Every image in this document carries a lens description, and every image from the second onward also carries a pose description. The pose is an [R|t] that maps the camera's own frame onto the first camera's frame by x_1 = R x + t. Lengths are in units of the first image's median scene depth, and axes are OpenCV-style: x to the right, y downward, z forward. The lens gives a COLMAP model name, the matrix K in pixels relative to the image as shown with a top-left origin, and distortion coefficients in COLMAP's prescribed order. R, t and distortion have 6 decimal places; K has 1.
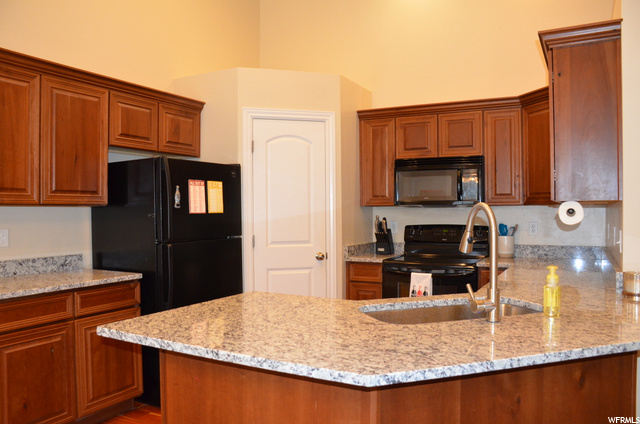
lens RADIAL K [[498.7, 0, 320.0], [0, 498.7, 212.0], [0, 0, 1]] dist [-0.145919, 0.103914]
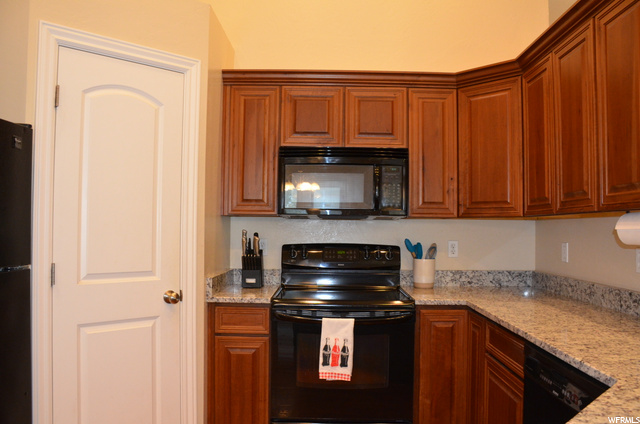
lens RADIAL K [[498.7, 0, 320.0], [0, 498.7, 212.0], [0, 0, 1]] dist [-0.145919, 0.103914]
pose [[0.890711, 0.029297, 0.453624, -0.109255], [-0.014218, 0.999228, -0.036618, 0.007225], [-0.454347, 0.026166, 0.890440, 0.399292]]
